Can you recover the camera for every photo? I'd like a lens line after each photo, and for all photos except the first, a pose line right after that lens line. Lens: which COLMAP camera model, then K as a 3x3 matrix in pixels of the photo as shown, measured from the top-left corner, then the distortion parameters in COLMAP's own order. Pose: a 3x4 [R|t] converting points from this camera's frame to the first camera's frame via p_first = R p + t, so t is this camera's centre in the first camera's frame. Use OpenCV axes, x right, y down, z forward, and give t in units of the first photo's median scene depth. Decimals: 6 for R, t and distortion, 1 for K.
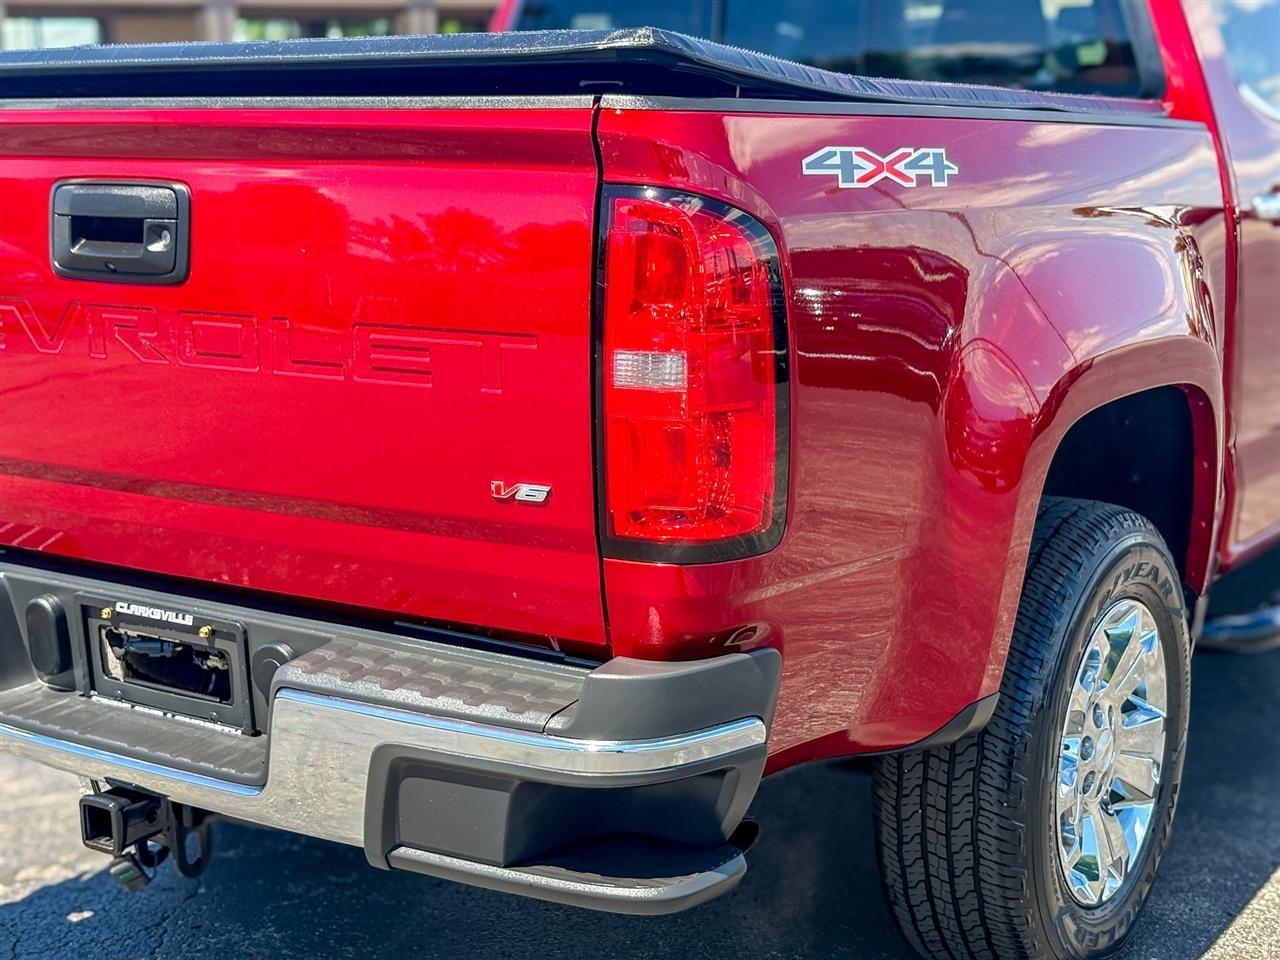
lens RADIAL K [[1933.4, 0, 640.0], [0, 1933.4, 480.0], [0, 0, 1]] dist [0.231953, -0.953471]
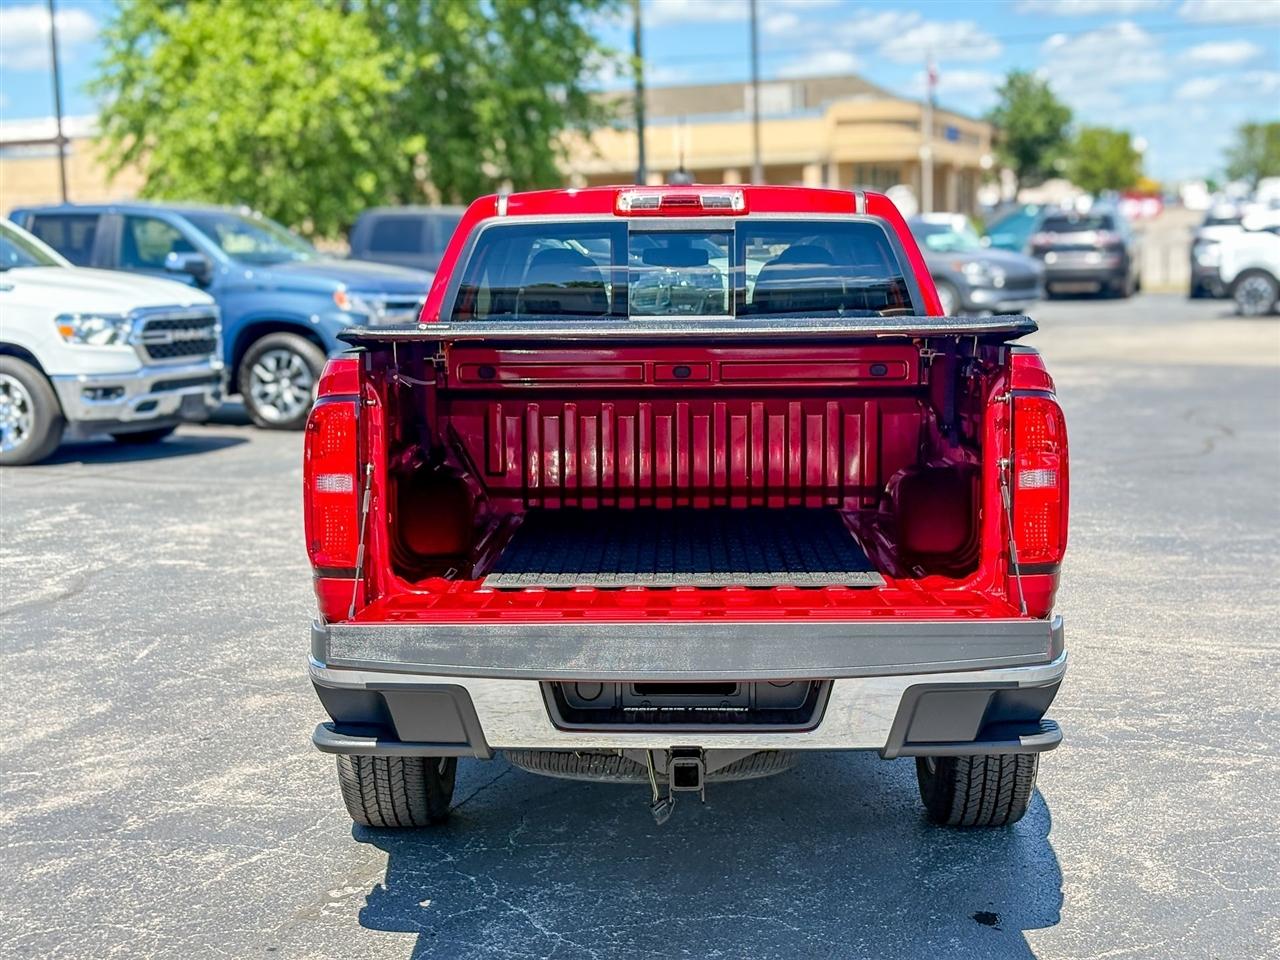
lens RADIAL K [[1932.4, 0, 648.2], [0, 1932.4, 477.5], [0, 0, 1]] dist [0.233917, -0.945061]
pose [[0.840542, -0.060251, 0.538386, -1.149020], [0.103574, 0.993337, -0.050539, 0.002520], [-0.531754, 0.098243, 0.841182, -0.407071]]
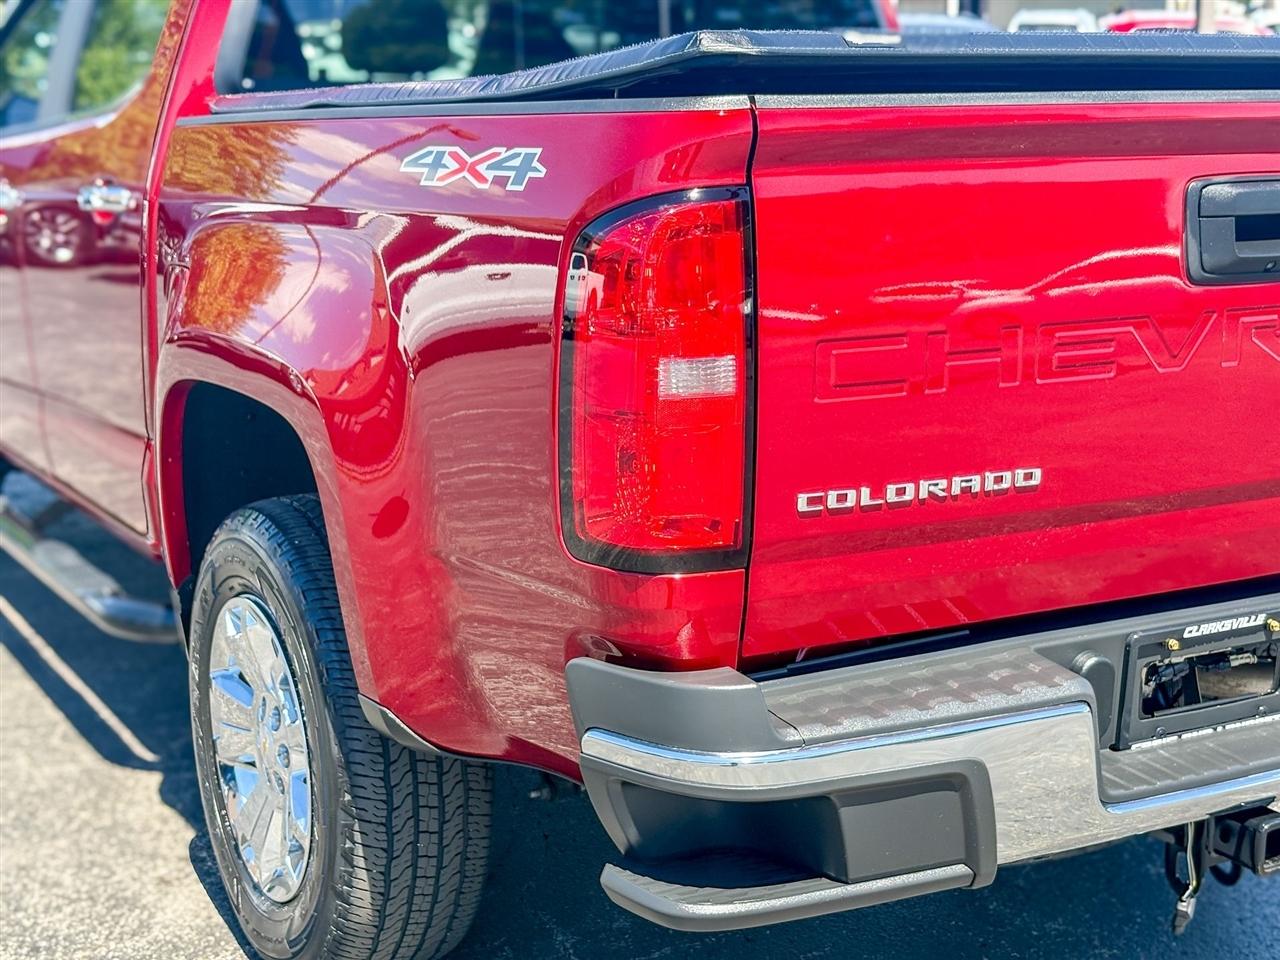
lens RADIAL K [[1933.4, 0, 640.0], [0, 1933.4, 480.0], [0, 0, 1]] dist [0.231953, -0.953471]
pose [[0.449453, -0.169657, 0.877045, -1.184550], [0.165868, 0.980576, 0.104683, -0.147403], [-0.877770, 0.098424, 0.468864, 0.776308]]
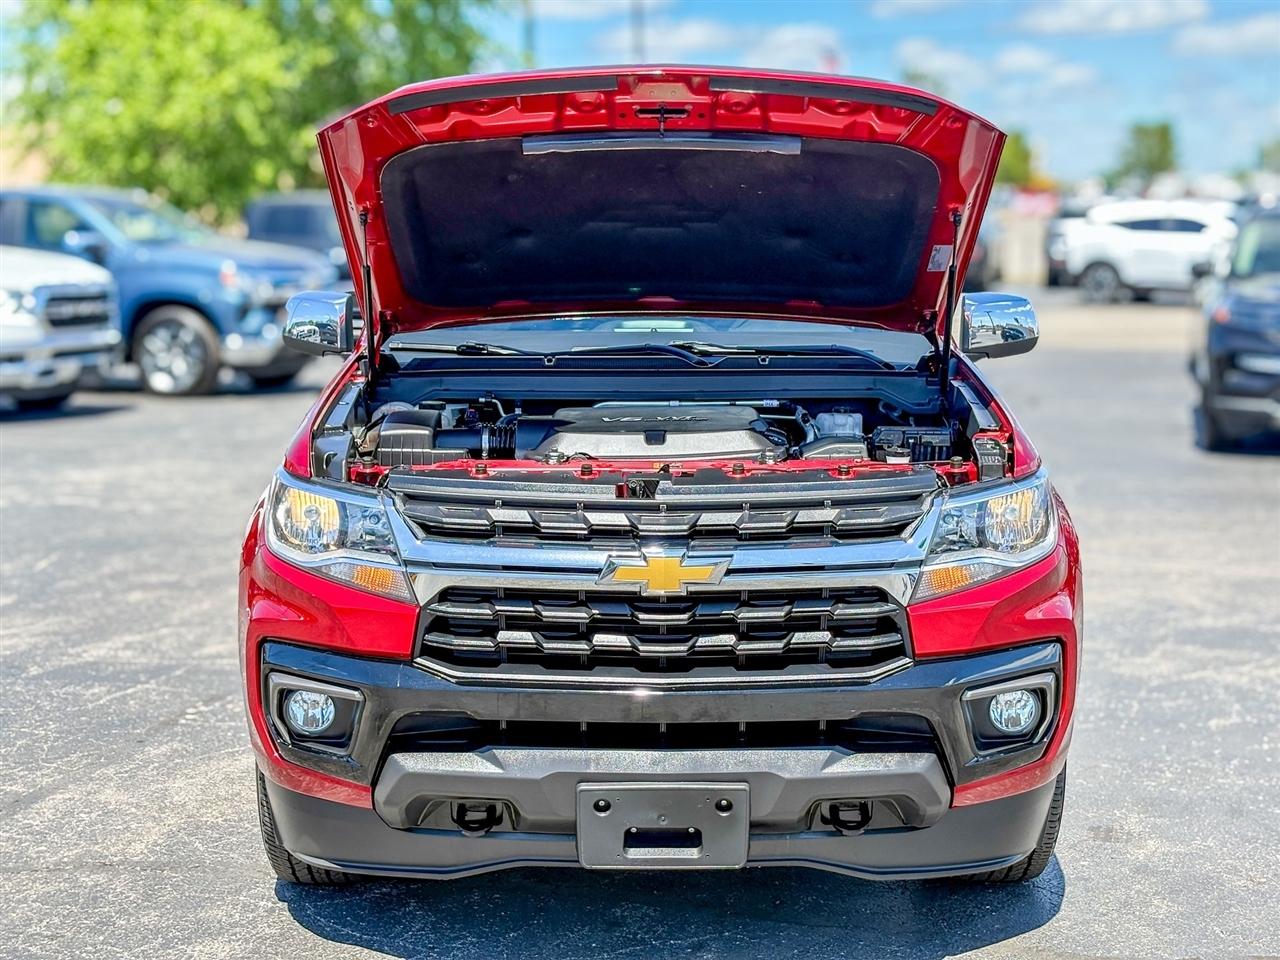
lens RADIAL K [[1933.4, 0, 640.0], [0, 1933.4, 480.0], [0, 0, 1]] dist [0.231953, -0.953471]
pose [[0.817182, -0.063185, 0.572906, -1.341479], [0.105873, 0.993516, -0.041441, 0.145300], [-0.566573, 0.094520, 0.818572, -0.980919]]
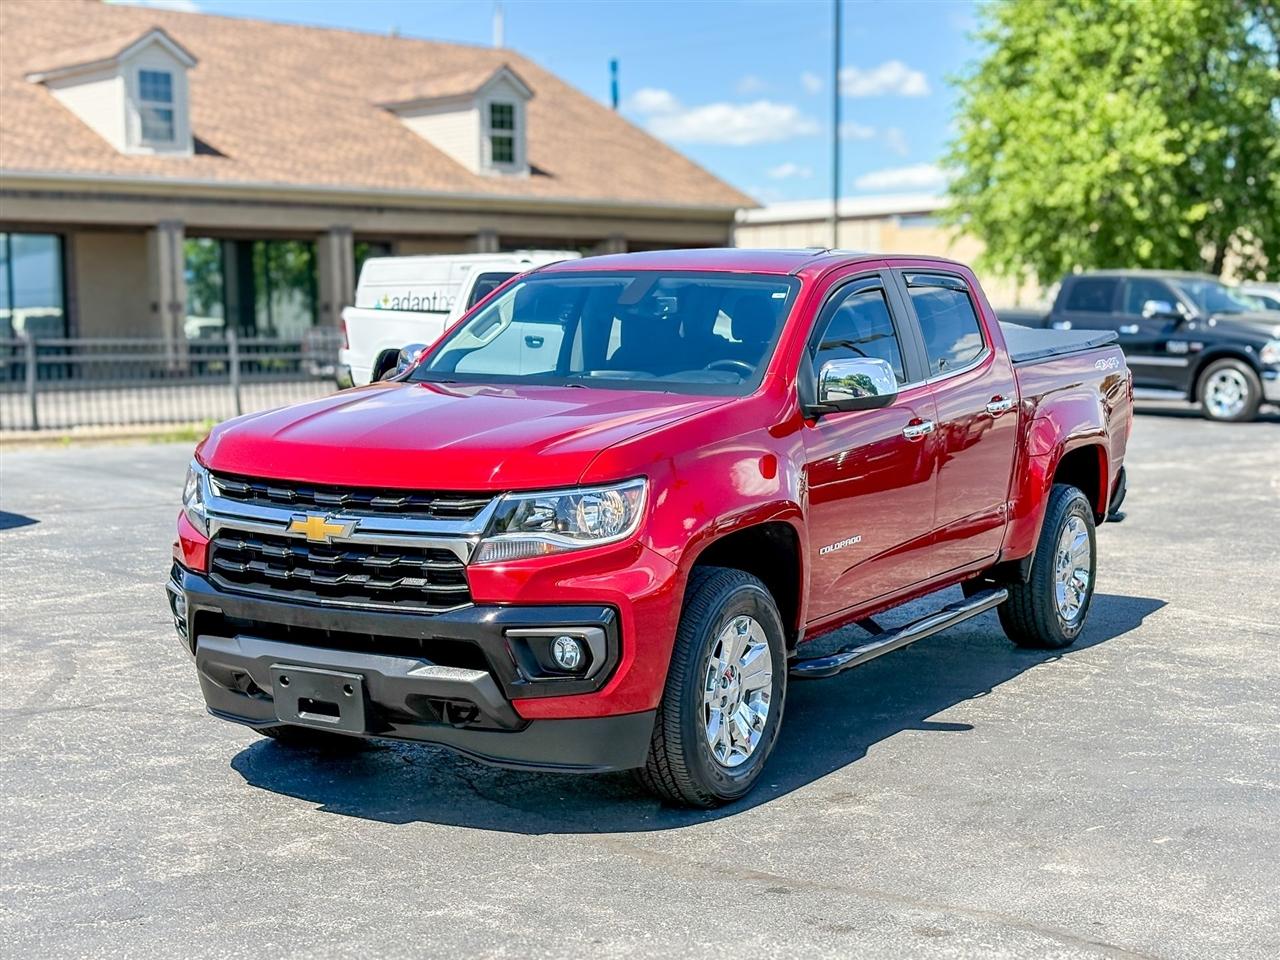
lens RADIAL K [[1932.4, 0, 648.2], [0, 1932.4, 477.5], [0, 0, 1]] dist [0.233917, -0.945061]
pose [[0.996257, 0.018012, 0.084543, -0.319489], [-0.009020, 0.994373, -0.105550, 0.326887], [-0.085968, 0.104392, 0.990814, -1.992606]]
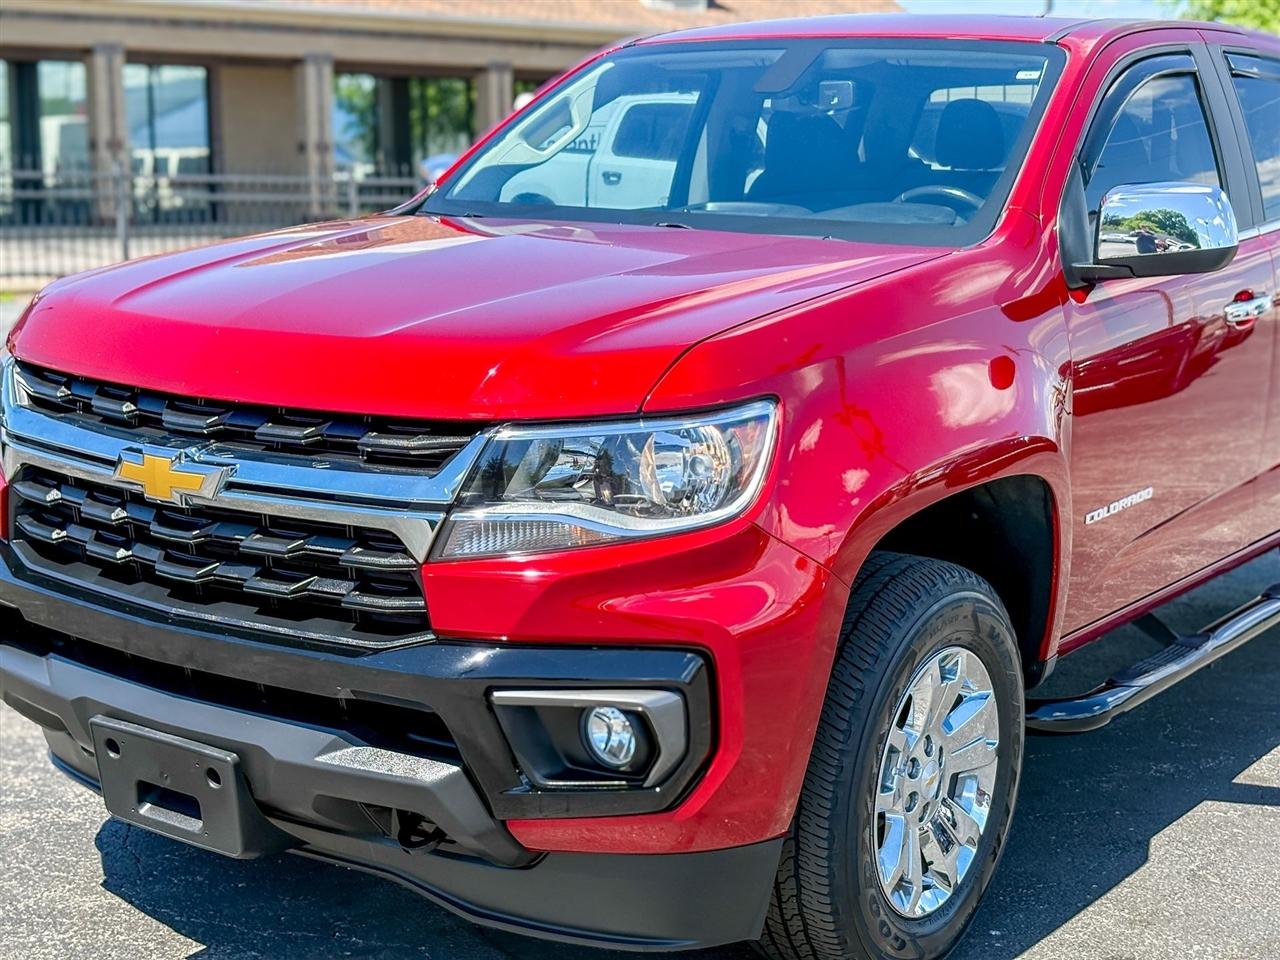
lens RADIAL K [[1933.4, 0, 640.0], [0, 1933.4, 480.0], [0, 0, 1]] dist [0.231953, -0.953471]
pose [[0.999092, 0.041837, -0.008054, -0.206476], [-0.042053, 0.998700, -0.028792, 0.180530], [0.006839, 0.029105, 0.999553, -0.971887]]
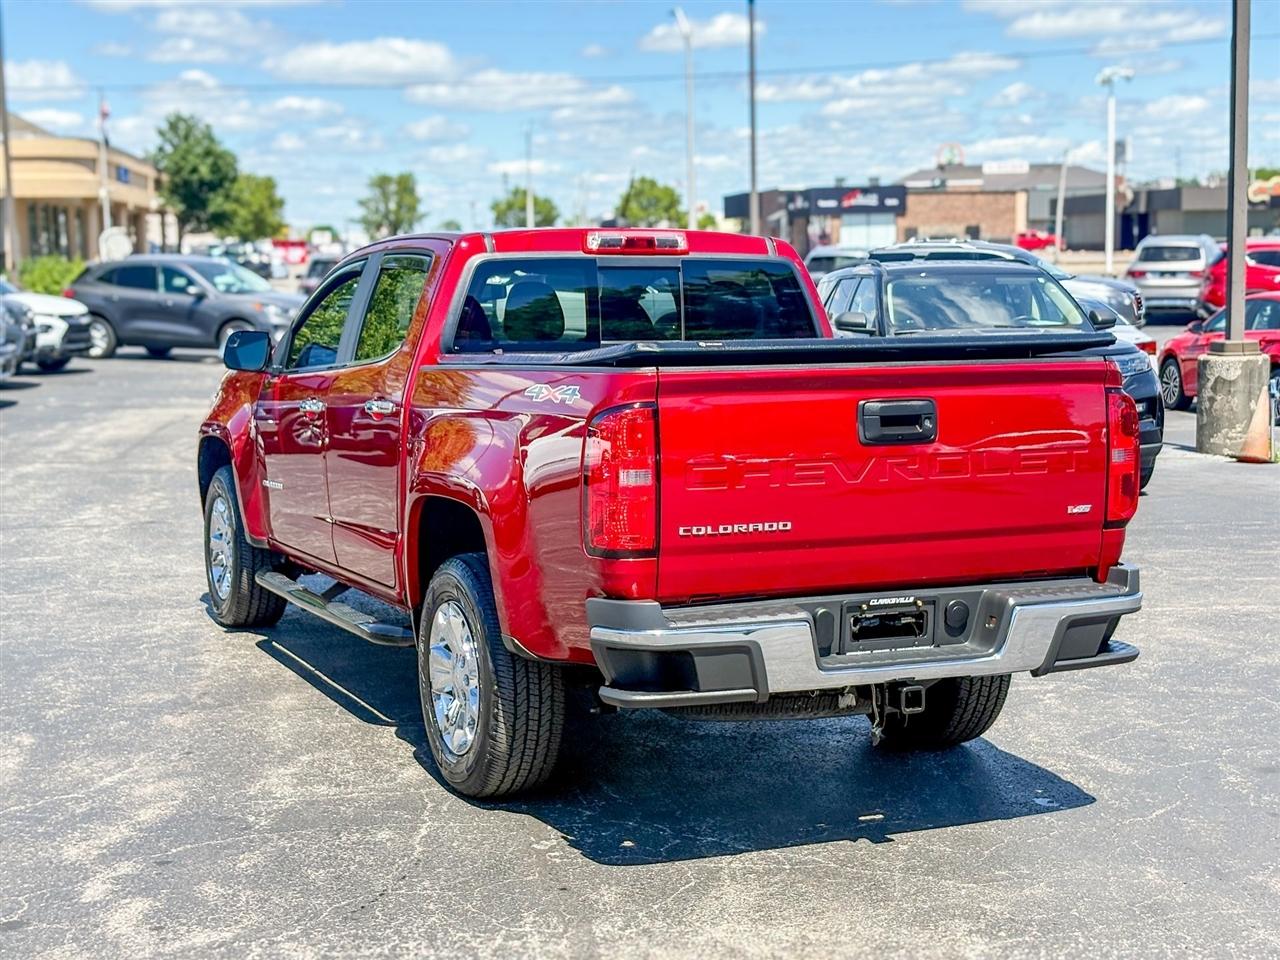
lens RADIAL K [[1933.4, 0, 640.0], [0, 1933.4, 480.0], [0, 0, 1]] dist [0.231953, -0.953471]
pose [[0.529571, -0.074473, 0.844990, -2.110086], [0.159432, 0.987124, -0.012919, -0.075401], [-0.833148, 0.141560, 0.534626, 0.084107]]
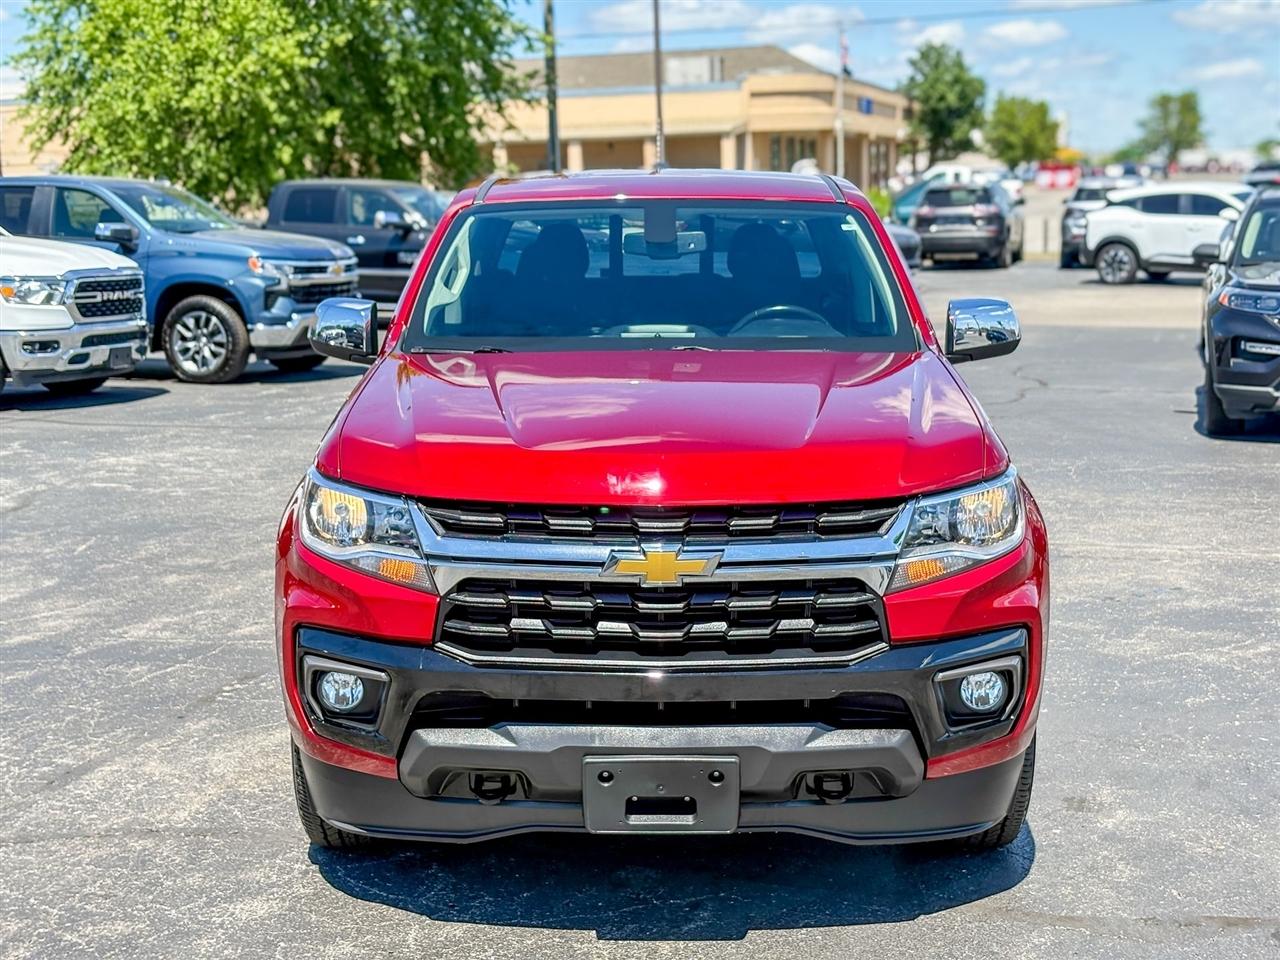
lens RADIAL K [[1933.4, 0, 640.0], [0, 1933.4, 480.0], [0, 0, 1]] dist [0.231953, -0.953471]
pose [[0.823605, -0.070915, 0.562713, -1.409237], [0.106120, 0.993899, -0.030067, 0.131817], [-0.557148, 0.084479, 0.826105, -1.114043]]
